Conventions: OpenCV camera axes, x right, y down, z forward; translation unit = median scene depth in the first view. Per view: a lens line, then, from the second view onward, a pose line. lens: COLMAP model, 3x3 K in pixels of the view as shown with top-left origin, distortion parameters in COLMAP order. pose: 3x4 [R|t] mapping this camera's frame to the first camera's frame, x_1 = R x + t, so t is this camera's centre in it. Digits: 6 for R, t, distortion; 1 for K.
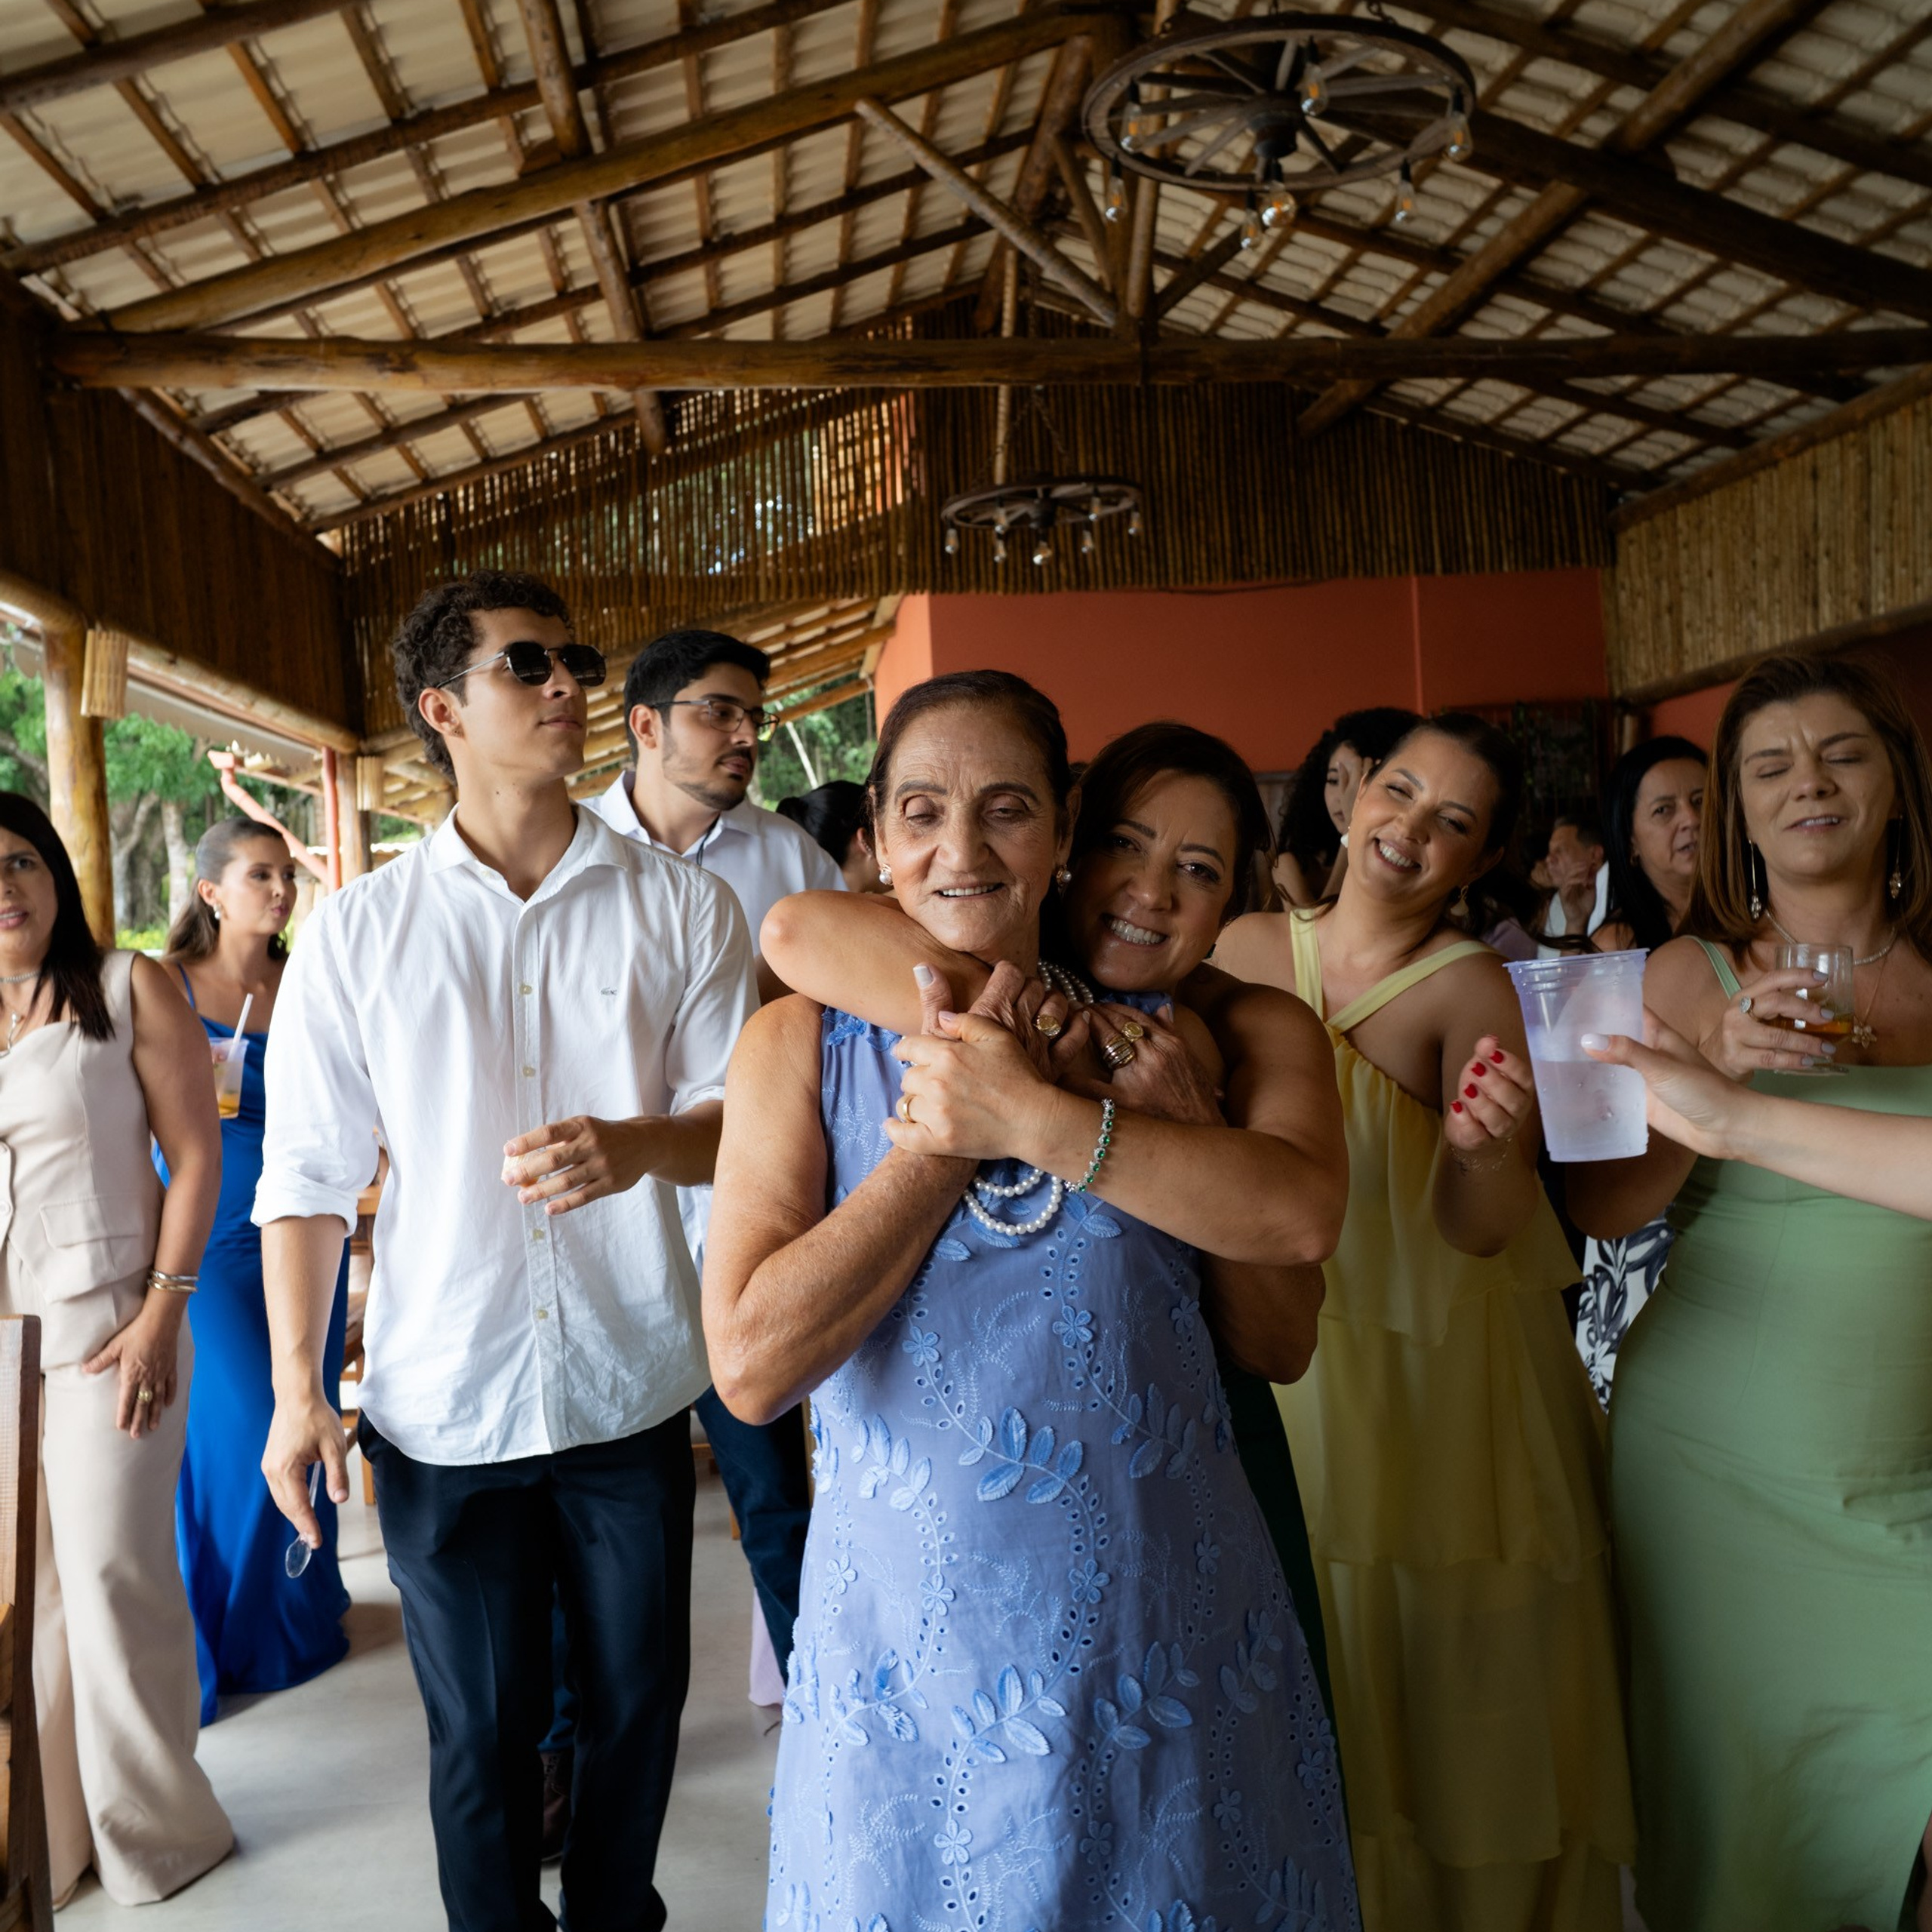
lens RADIAL K [[1737.3, 0, 967.8], [0, 1737.3, 979.9], [0, 0, 1]] dist [-0.069615, 0.050013]
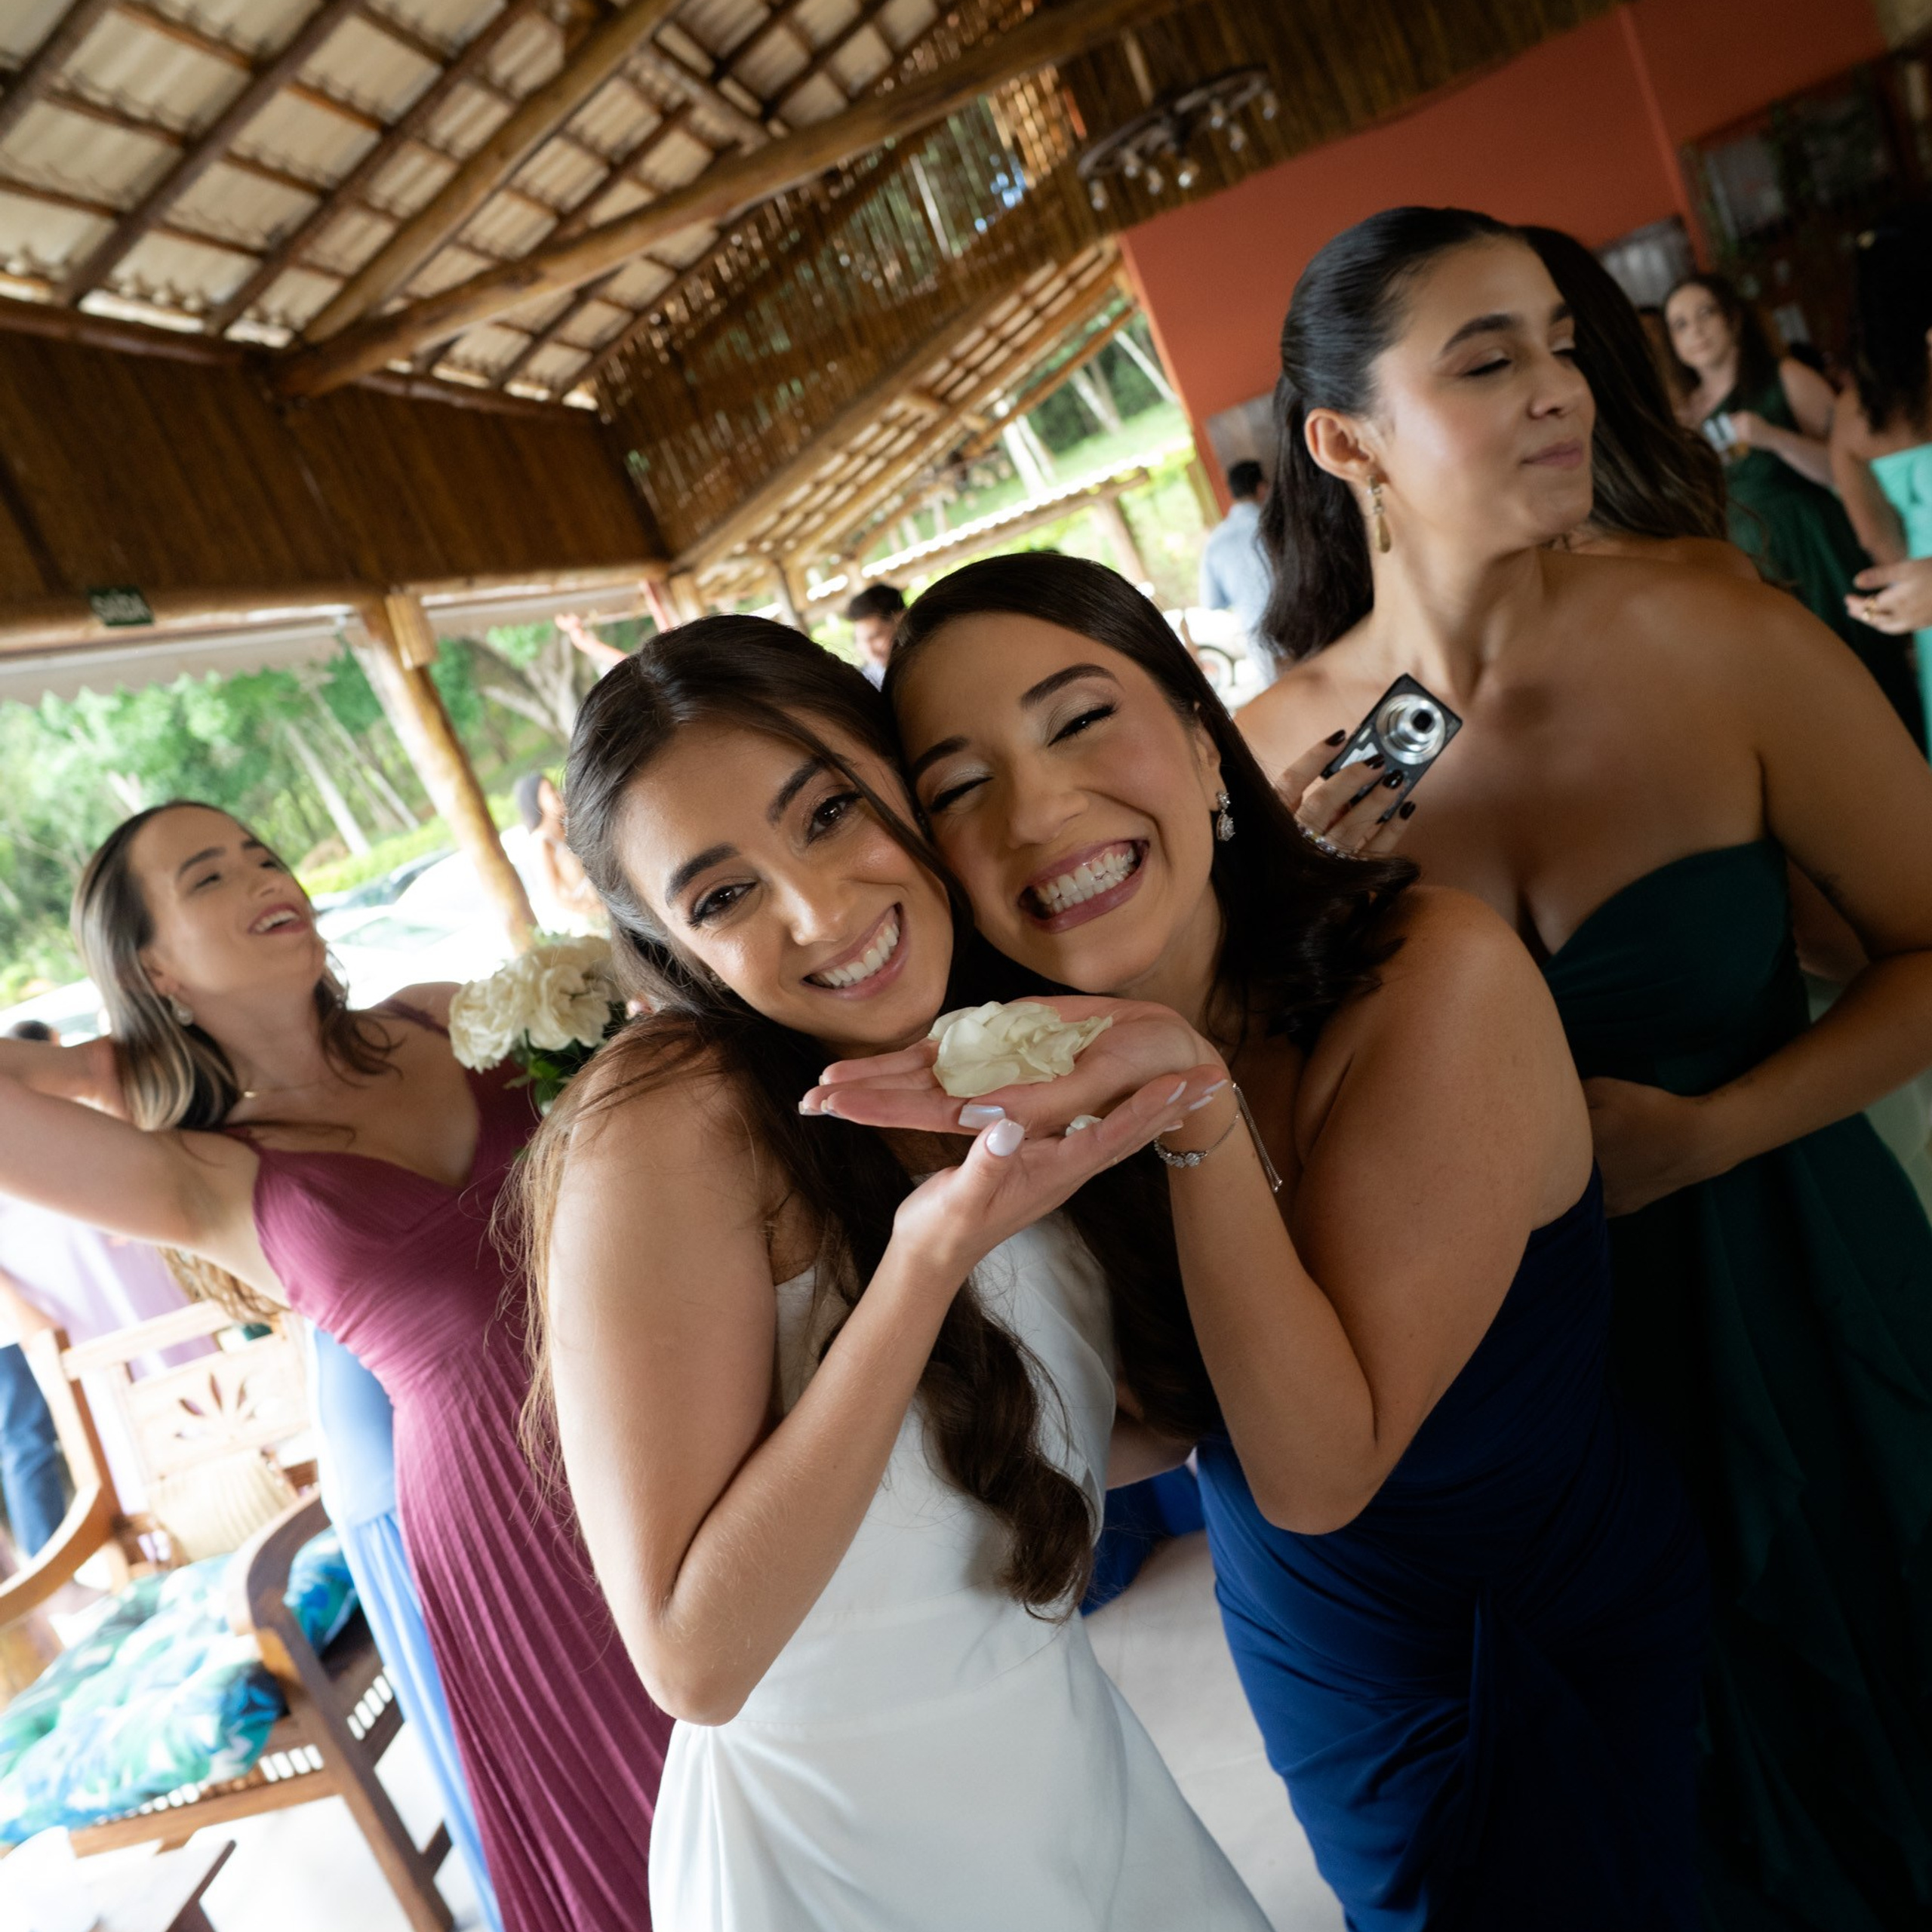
lens RADIAL K [[1742.3, 0, 970.9], [0, 1742.3, 966.0], [0, 0, 1]] dist [-0.056539, 0.034383]
pose [[0.916825, -0.256848, -0.305715, 0.111458], [0.316688, 0.934074, 0.164967, -0.023006], [0.243189, -0.248062, 0.937723, -0.067842]]
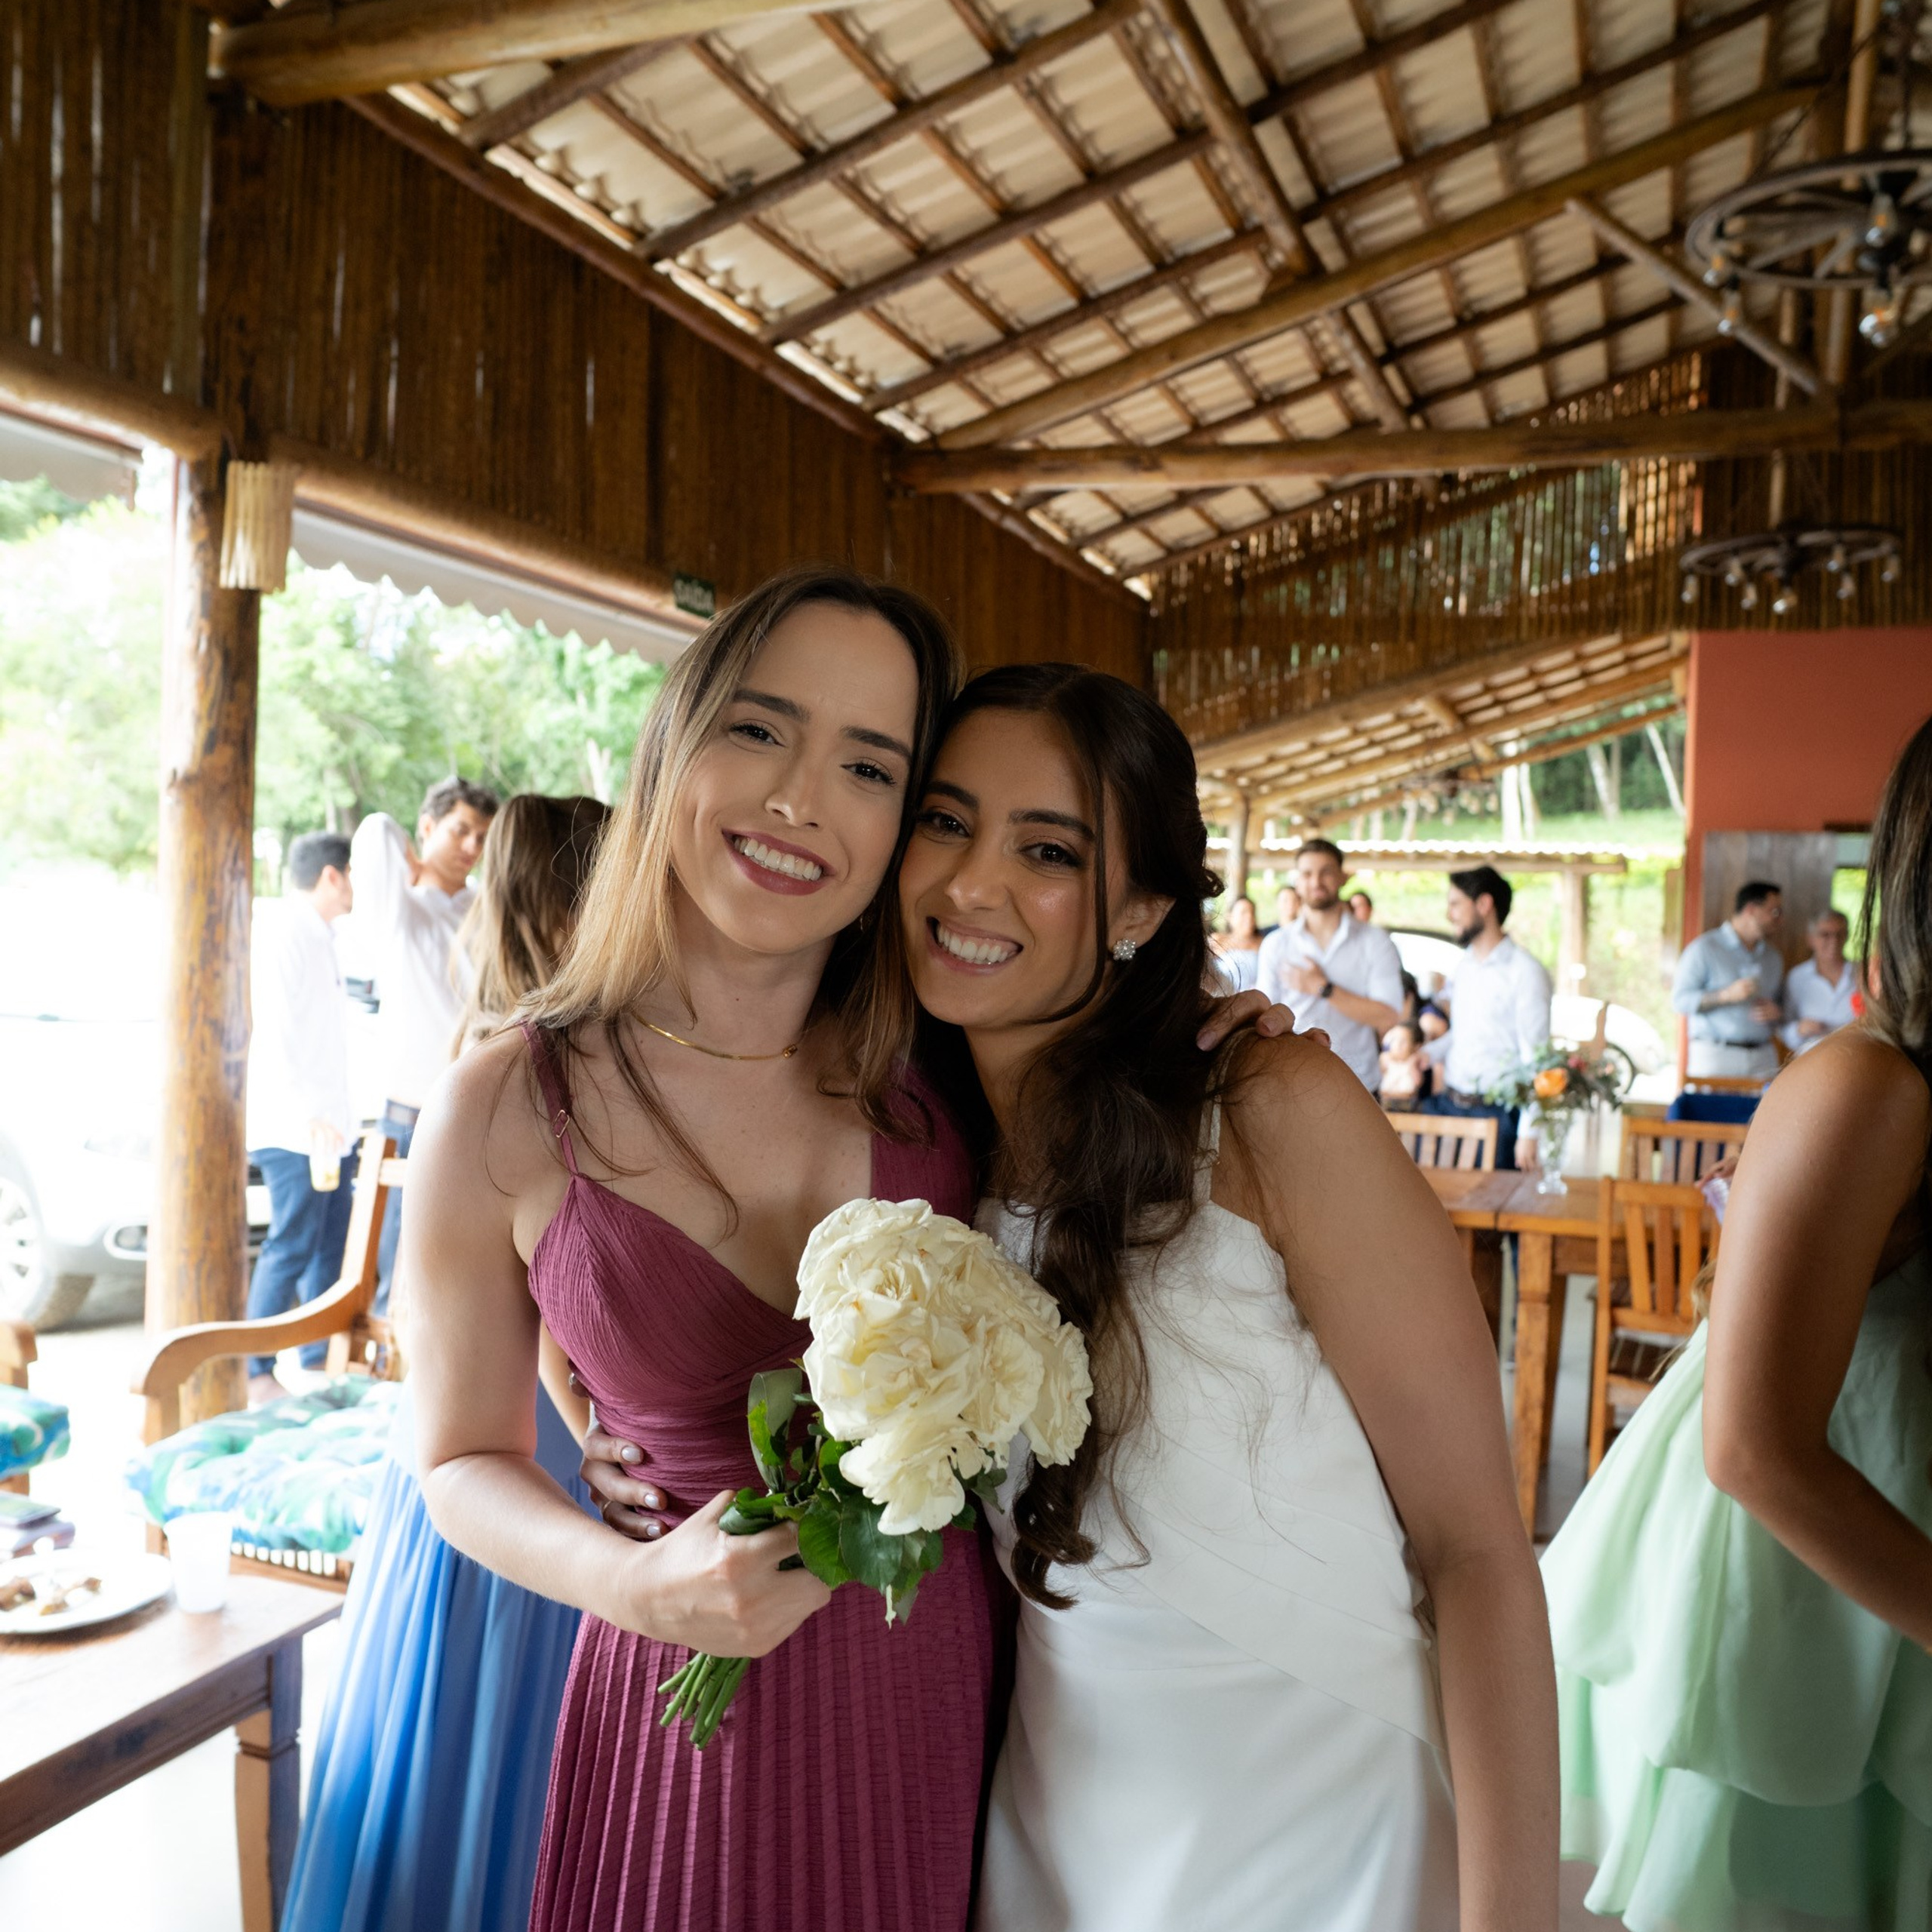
lens RADIAL K [[1743.2, 0, 961.4], [0, 1743.2, 976.8], [0, 0, 1]] dist [-0.076879, 0.058980]
pose [[0.876263, 0.087622, -0.473799, 0.111290], [-0.086721, 0.995948, 0.023800, -0.012318], [0.473965, 0.020233, 0.880311, -0.088479]]
